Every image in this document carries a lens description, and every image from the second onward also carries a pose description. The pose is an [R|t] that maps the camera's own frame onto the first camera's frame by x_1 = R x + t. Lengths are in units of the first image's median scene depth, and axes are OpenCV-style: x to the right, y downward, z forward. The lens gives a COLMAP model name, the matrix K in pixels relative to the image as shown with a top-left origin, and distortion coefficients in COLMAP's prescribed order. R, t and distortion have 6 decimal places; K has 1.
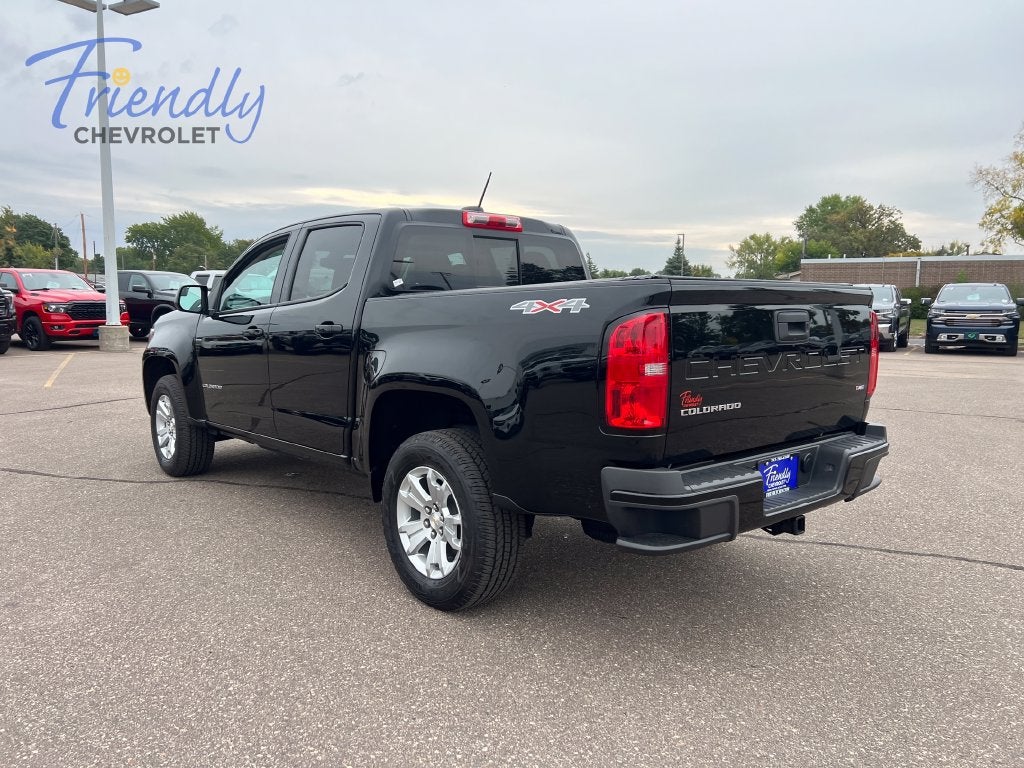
lens RADIAL K [[814.3, 0, 505.9], [0, 814.3, 380.8], [0, 0, 1]] dist [0.060709, -0.087981]
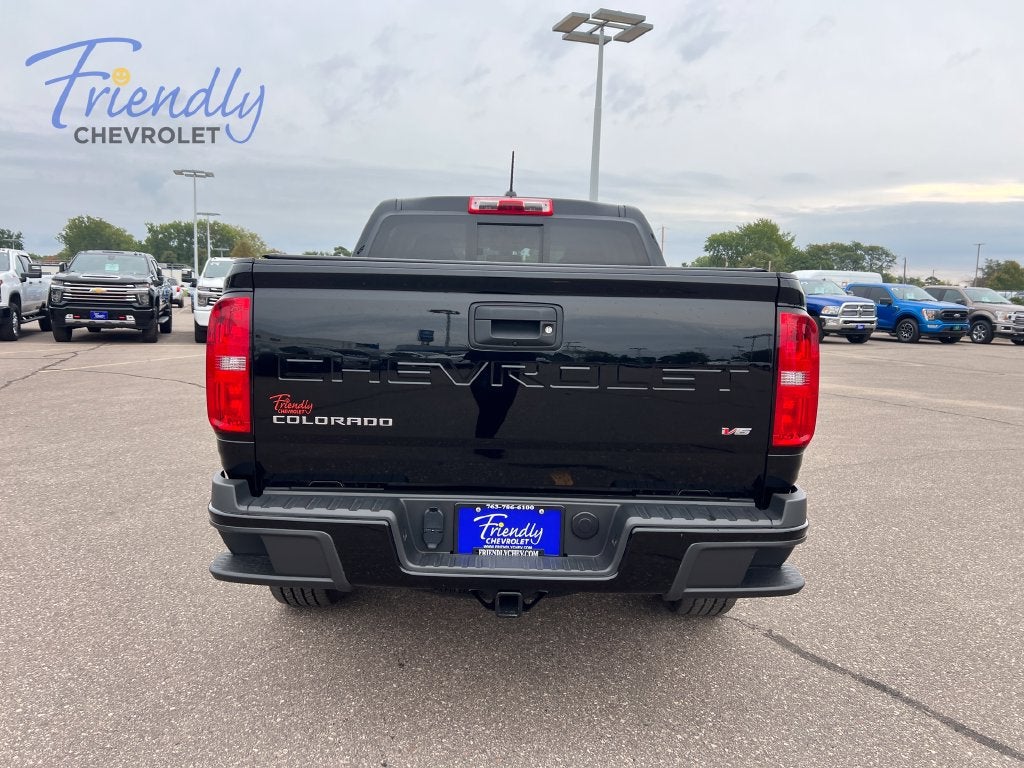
lens RADIAL K [[802.4, 0, 512.0], [0, 802.4, 384.0], [0, 0, 1]] dist [0.062150, -0.055741]
pose [[0.744345, 0.083426, -0.662563, 0.605863], [-0.085459, 0.995908, 0.029392, -0.026716], [0.662304, 0.034745, 0.748429, 0.352021]]
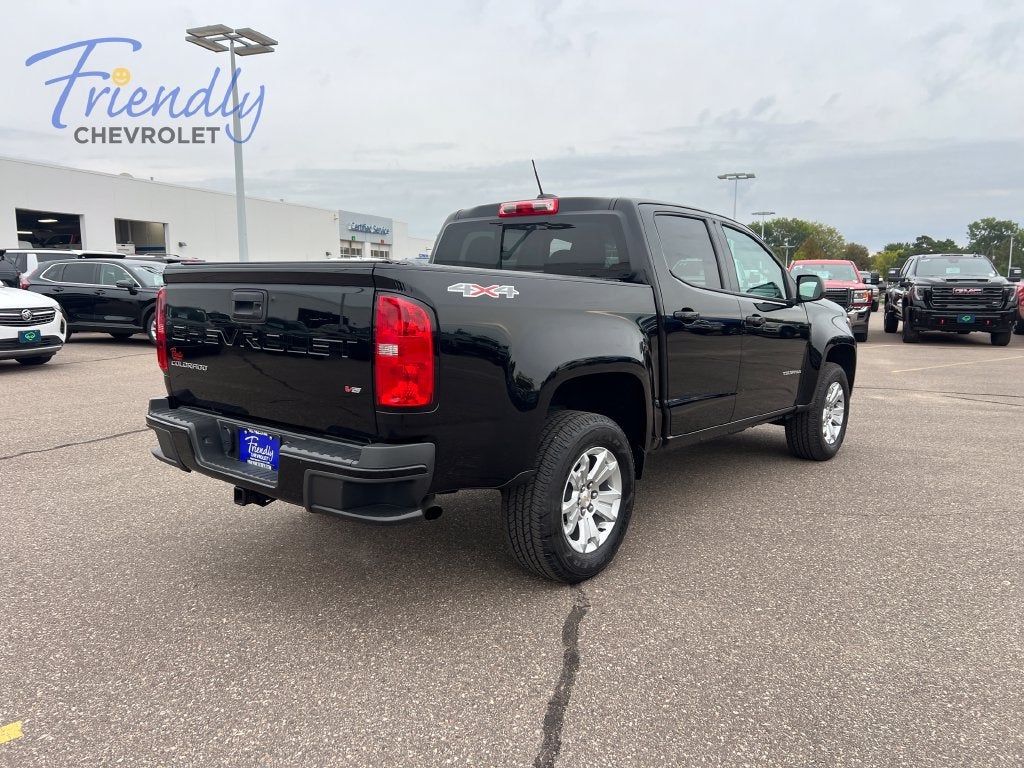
lens RADIAL K [[814.3, 0, 505.9], [0, 814.3, 380.8], [0, 0, 1]] dist [0.060709, -0.087981]
pose [[0.099146, 0.110765, -0.988889, 1.055483], [-0.104247, 0.989473, 0.100379, -0.082396], [0.989597, 0.093137, 0.109649, 0.904171]]
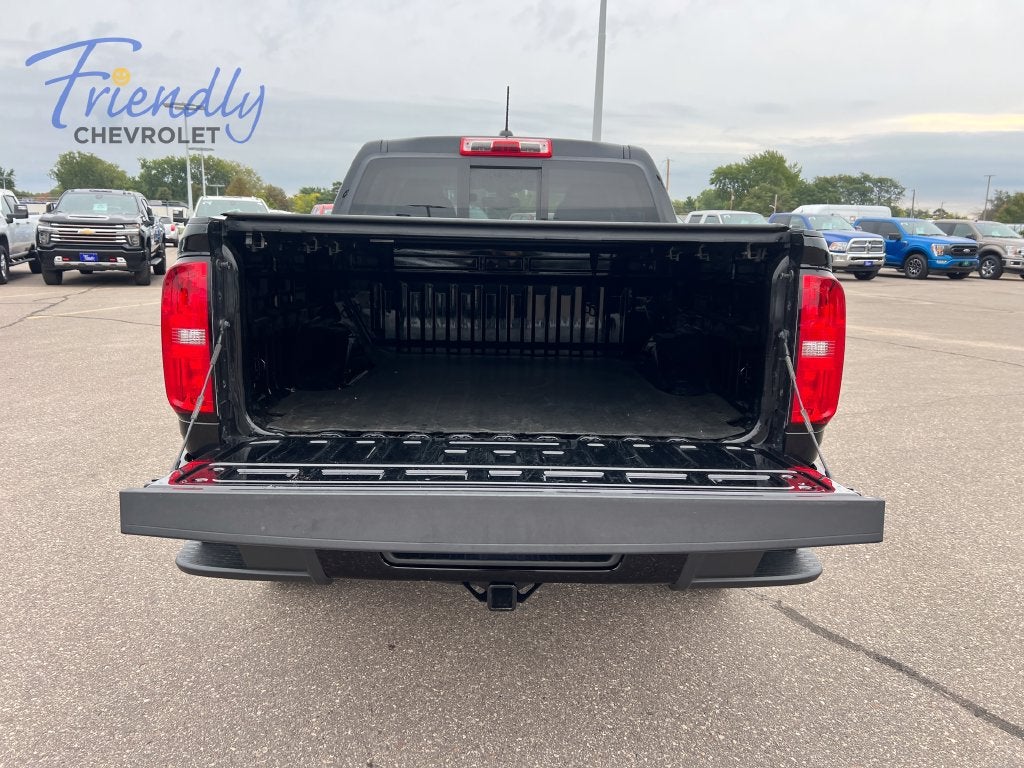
lens RADIAL K [[798.1, 0, 516.5], [0, 798.1, 386.3], [0, 0, 1]] dist [0.062478, -0.059656]
pose [[0.745973, 0.133289, -0.652502, 0.571334], [-0.079253, 0.990572, 0.111741, -0.048086], [0.661244, -0.031643, 0.749503, 0.398598]]
